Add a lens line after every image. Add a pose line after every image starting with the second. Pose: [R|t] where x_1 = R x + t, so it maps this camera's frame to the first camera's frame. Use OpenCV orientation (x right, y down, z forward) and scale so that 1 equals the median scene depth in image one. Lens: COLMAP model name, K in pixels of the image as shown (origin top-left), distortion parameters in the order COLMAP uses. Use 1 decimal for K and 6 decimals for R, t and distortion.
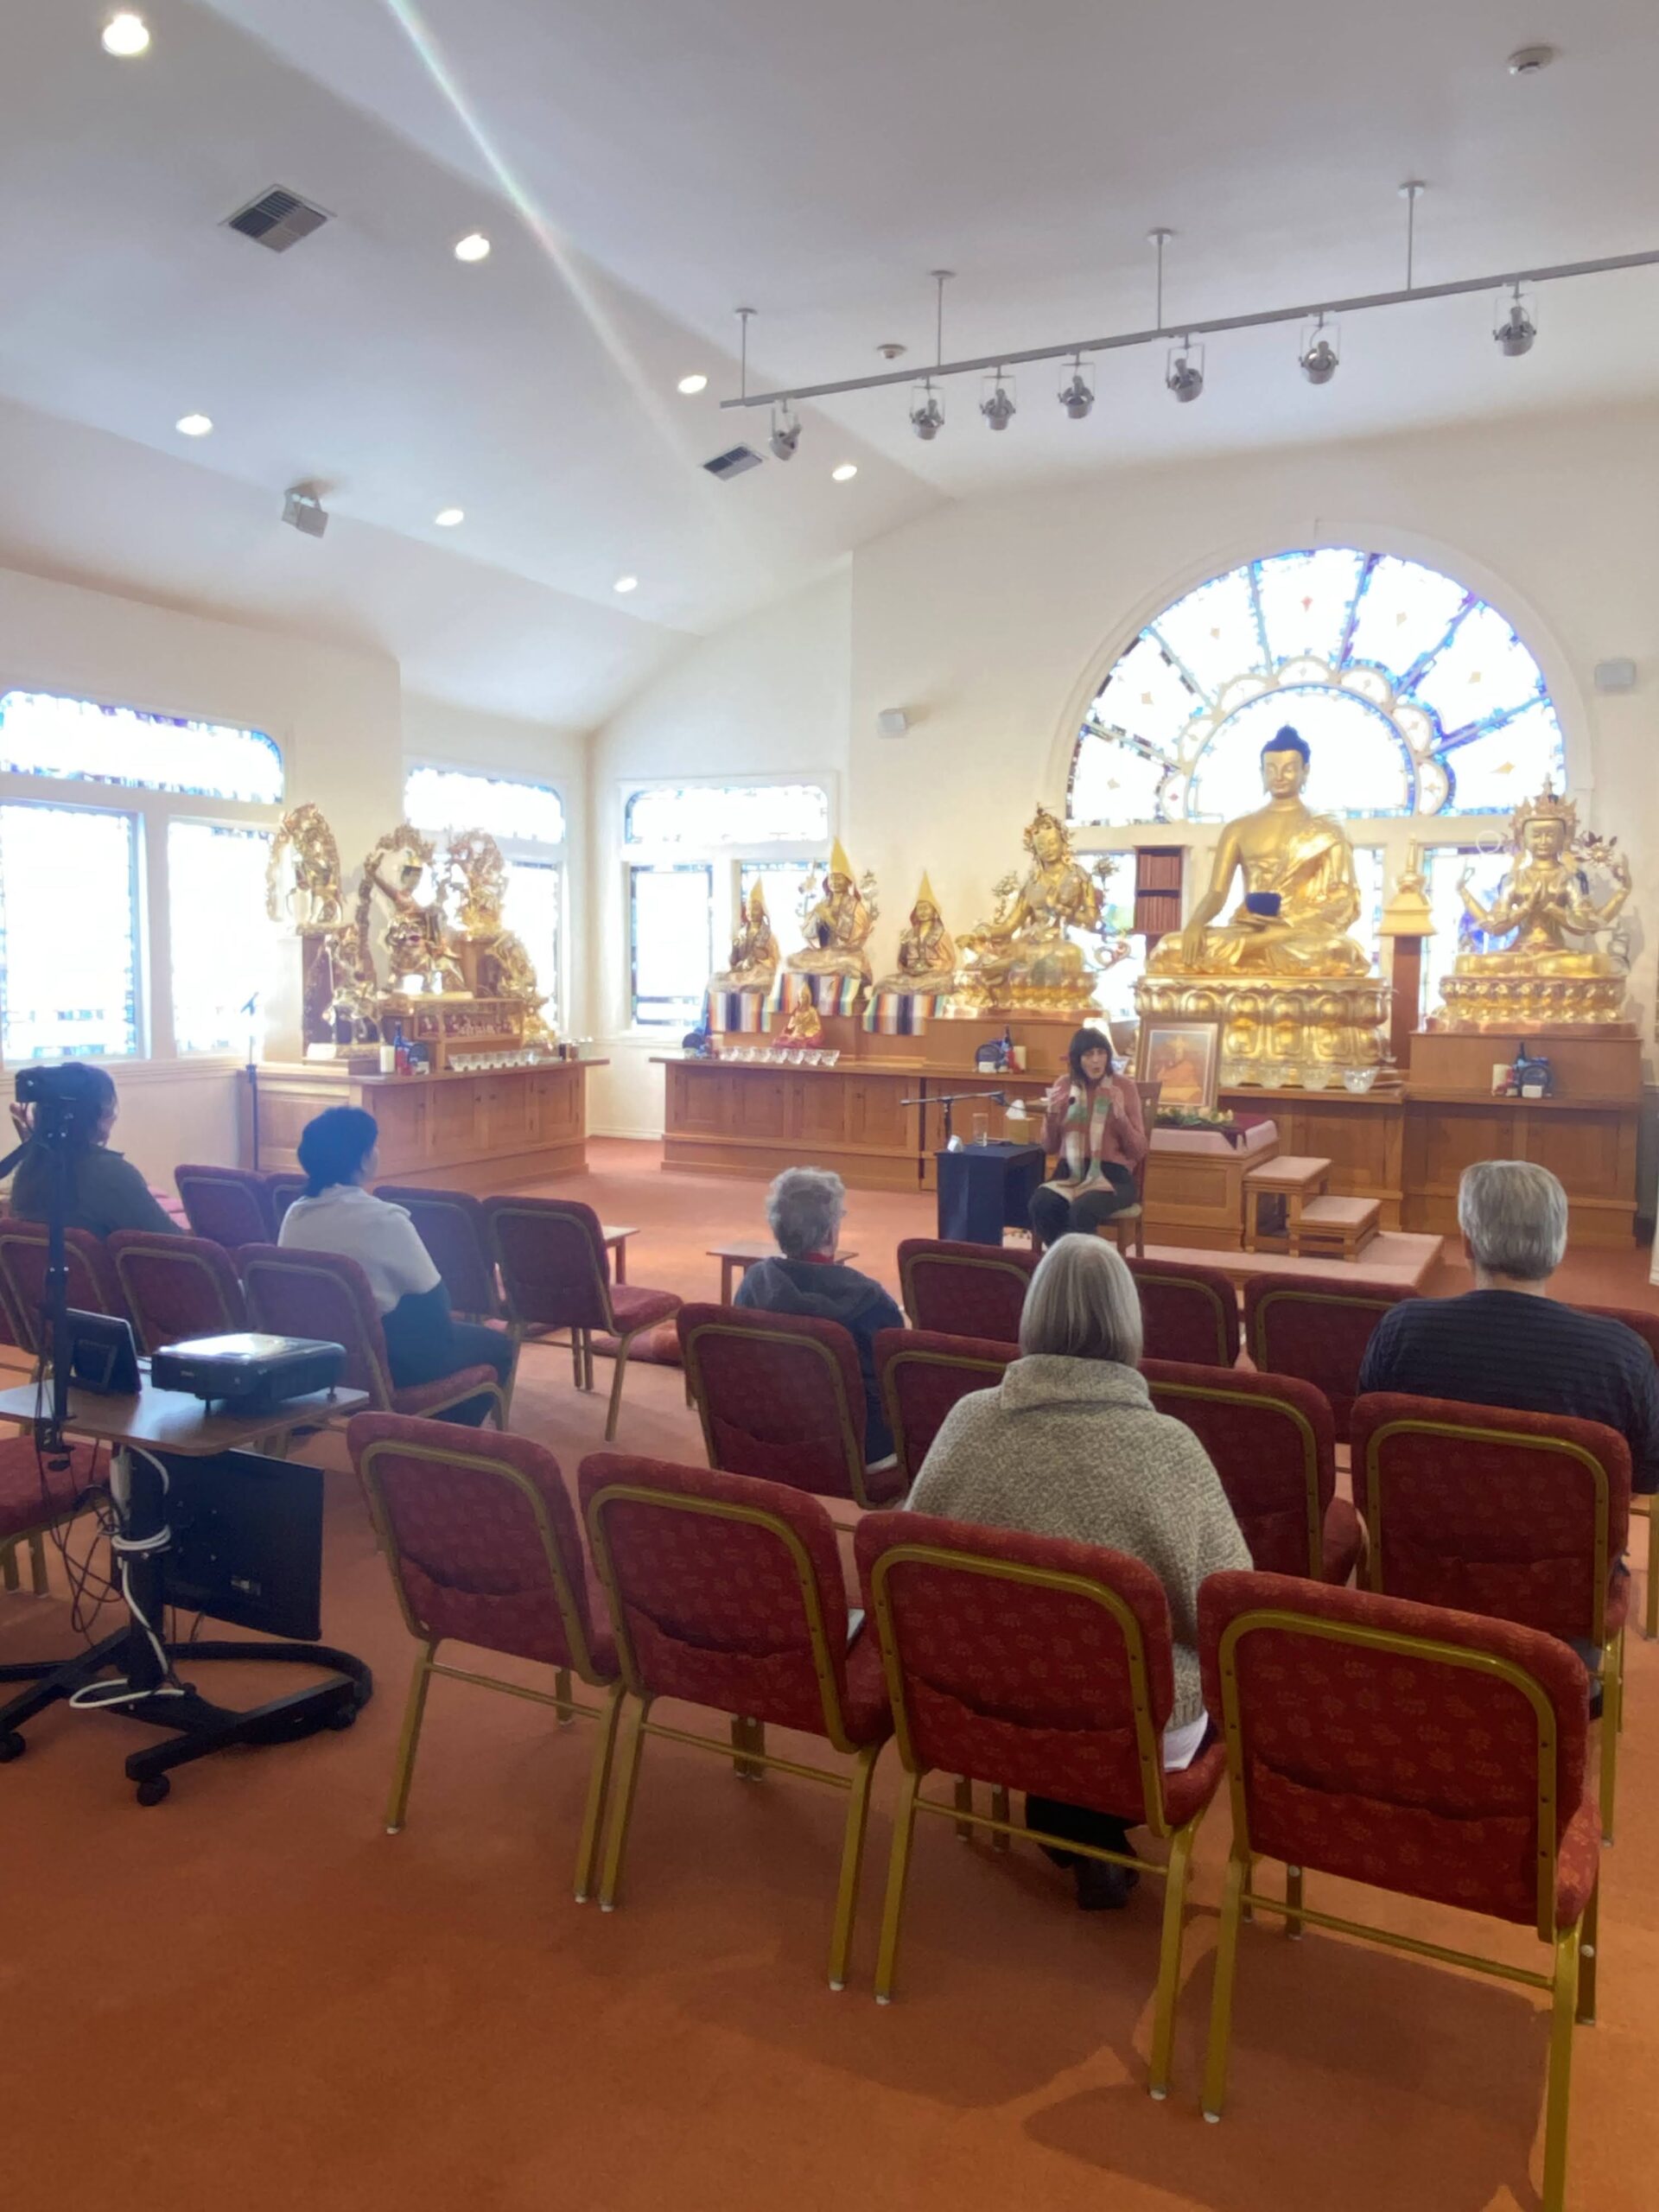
lens RADIAL K [[1603.6, 0, 829.7], [0, 1603.6, 1096.1], [0, 0, 1]] dist [0.043231, 0.002840]
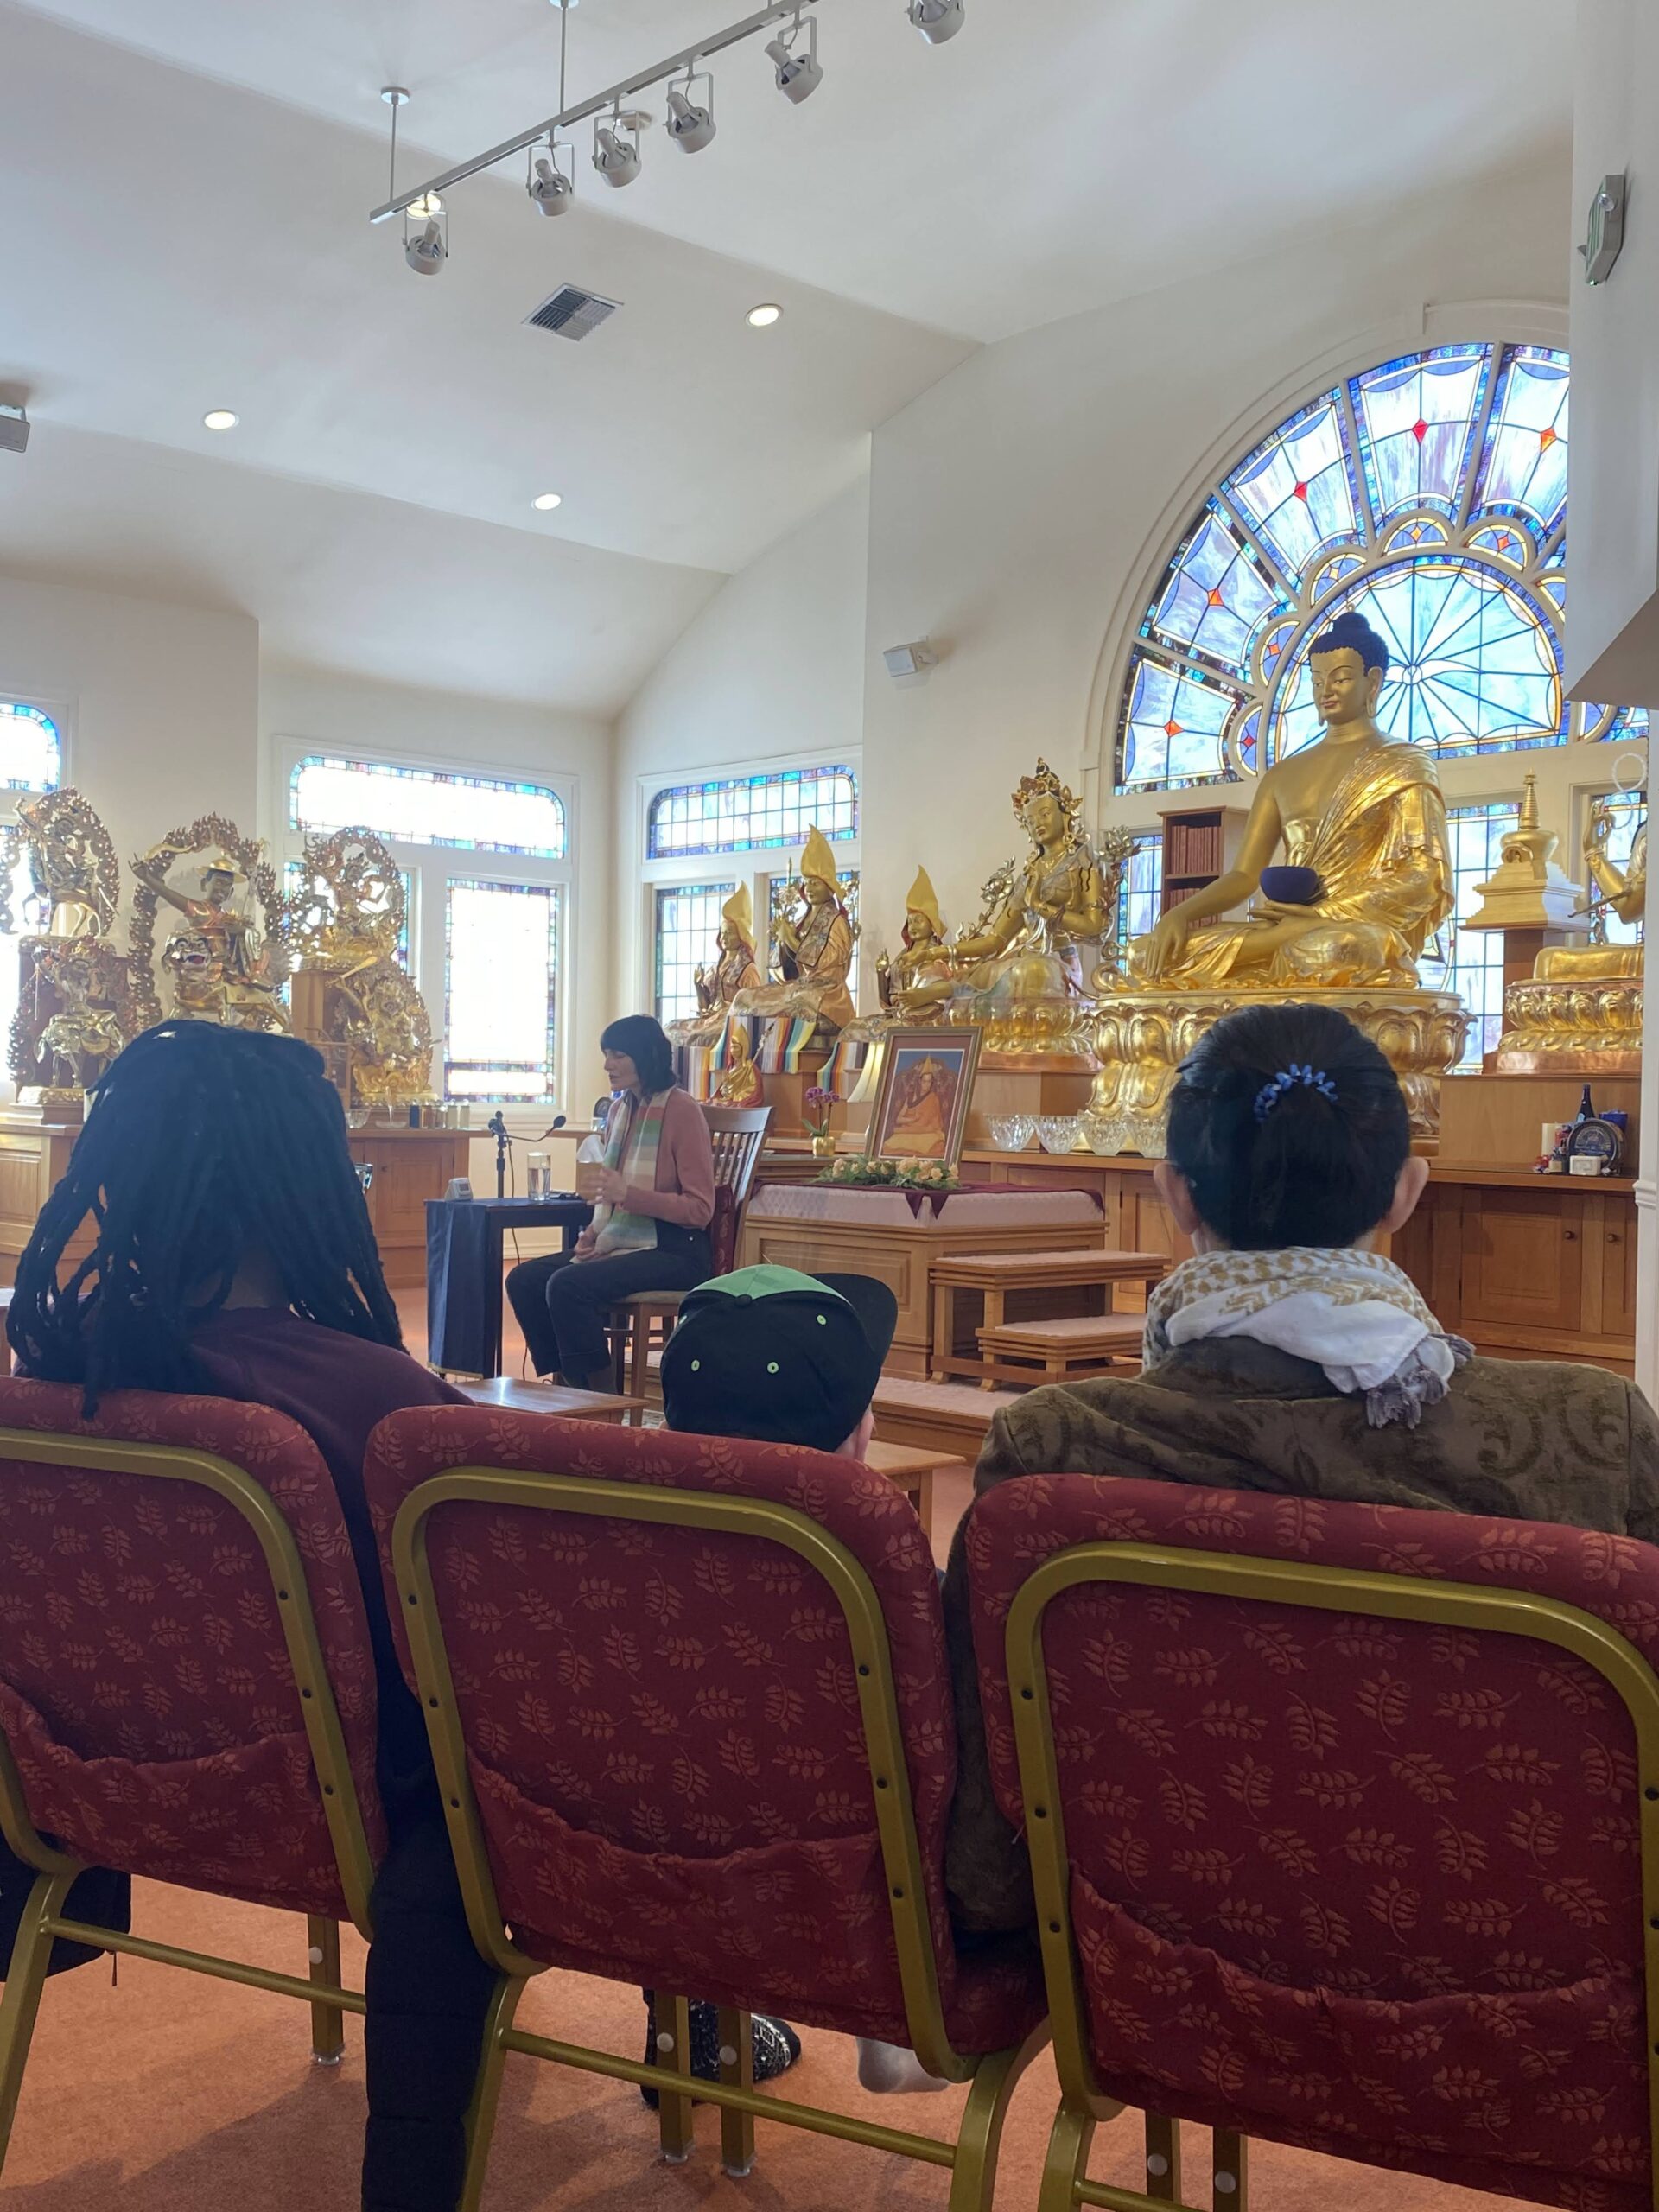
lens RADIAL K [[2193.0, 0, 828.0], [0, 2193.0, 1115.3], [0, 0, 1]] dist [0.016731, 0.000000]
pose [[0.938034, 0.011412, -0.346356, 0.377844], [-0.041291, 0.996018, -0.079010, 0.045423], [0.344075, 0.088416, 0.934770, 0.122455]]
